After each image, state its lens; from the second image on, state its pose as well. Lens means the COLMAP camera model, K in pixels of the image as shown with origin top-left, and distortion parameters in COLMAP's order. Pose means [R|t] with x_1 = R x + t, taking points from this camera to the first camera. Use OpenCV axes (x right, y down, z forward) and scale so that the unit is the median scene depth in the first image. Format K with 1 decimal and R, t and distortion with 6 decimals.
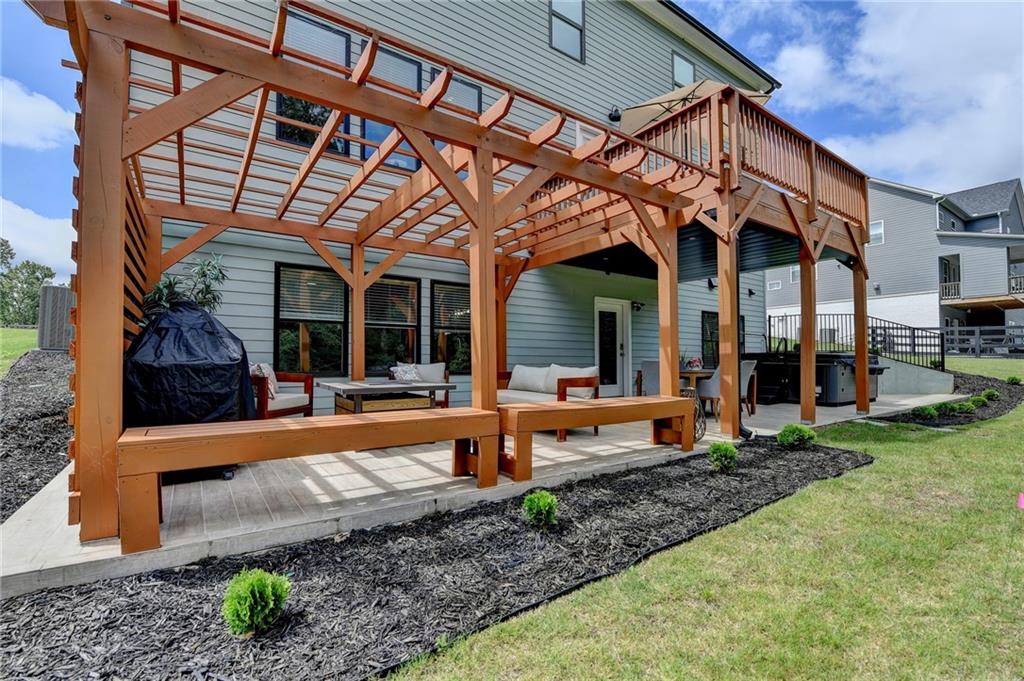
lens RADIAL K [[421.6, 0, 513.5], [0, 421.6, 345.8], [0, 0, 1]] dist [-0.013272, -0.000094]
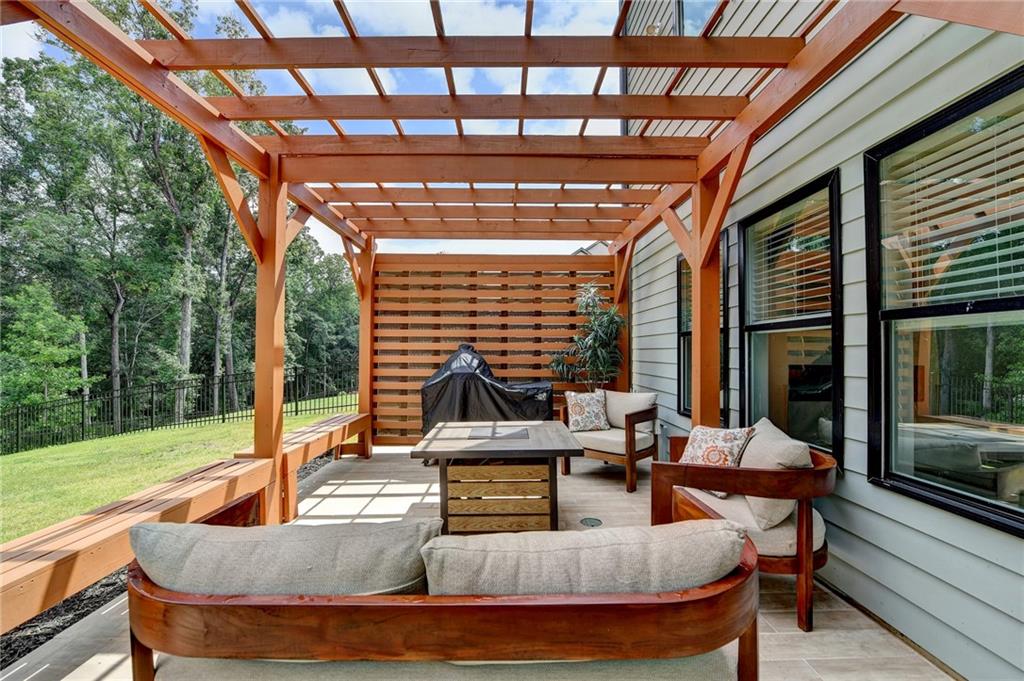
lens RADIAL K [[421.6, 0, 513.5], [0, 421.6, 345.8], [0, 0, 1]] dist [-0.013272, -0.000094]
pose [[-0.554484, -0.030275, -0.831643, 0.170988], [0.003923, 0.999232, -0.038992, -0.015336], [0.832185, -0.024883, -0.553940, 0.958130]]
